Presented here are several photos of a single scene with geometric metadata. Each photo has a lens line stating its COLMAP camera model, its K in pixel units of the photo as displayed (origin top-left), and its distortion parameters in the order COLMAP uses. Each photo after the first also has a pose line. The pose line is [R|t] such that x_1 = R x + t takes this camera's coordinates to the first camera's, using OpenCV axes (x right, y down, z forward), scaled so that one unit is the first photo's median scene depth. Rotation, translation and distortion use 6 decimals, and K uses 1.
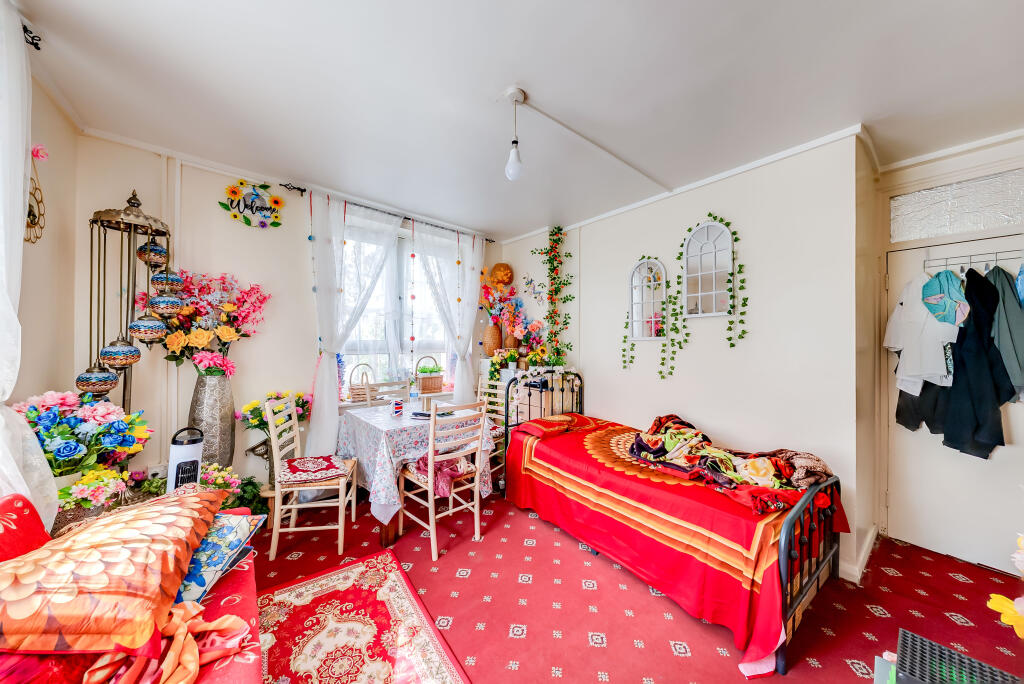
lens RADIAL K [[350.0, 0, 513.9], [0, 350.0, 338.2], [0, 0, 1]] dist [-0.001615, -0.000135]
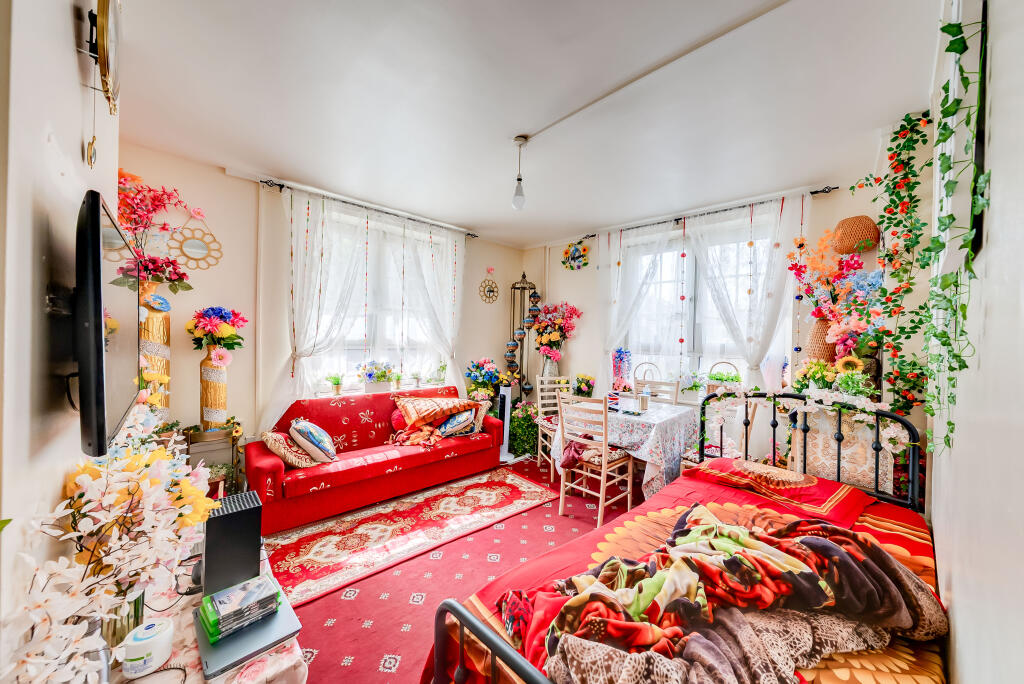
lens RADIAL K [[350.0, 0, 513.9], [0, 350.0, 338.2], [0, 0, 1]] dist [-0.001615, -0.000135]
pose [[0.070646, -0.002937, -0.997497, 0.839782], [-0.013485, 0.999901, -0.003899, 0.005433], [0.997410, 0.013727, 0.070599, 0.607184]]
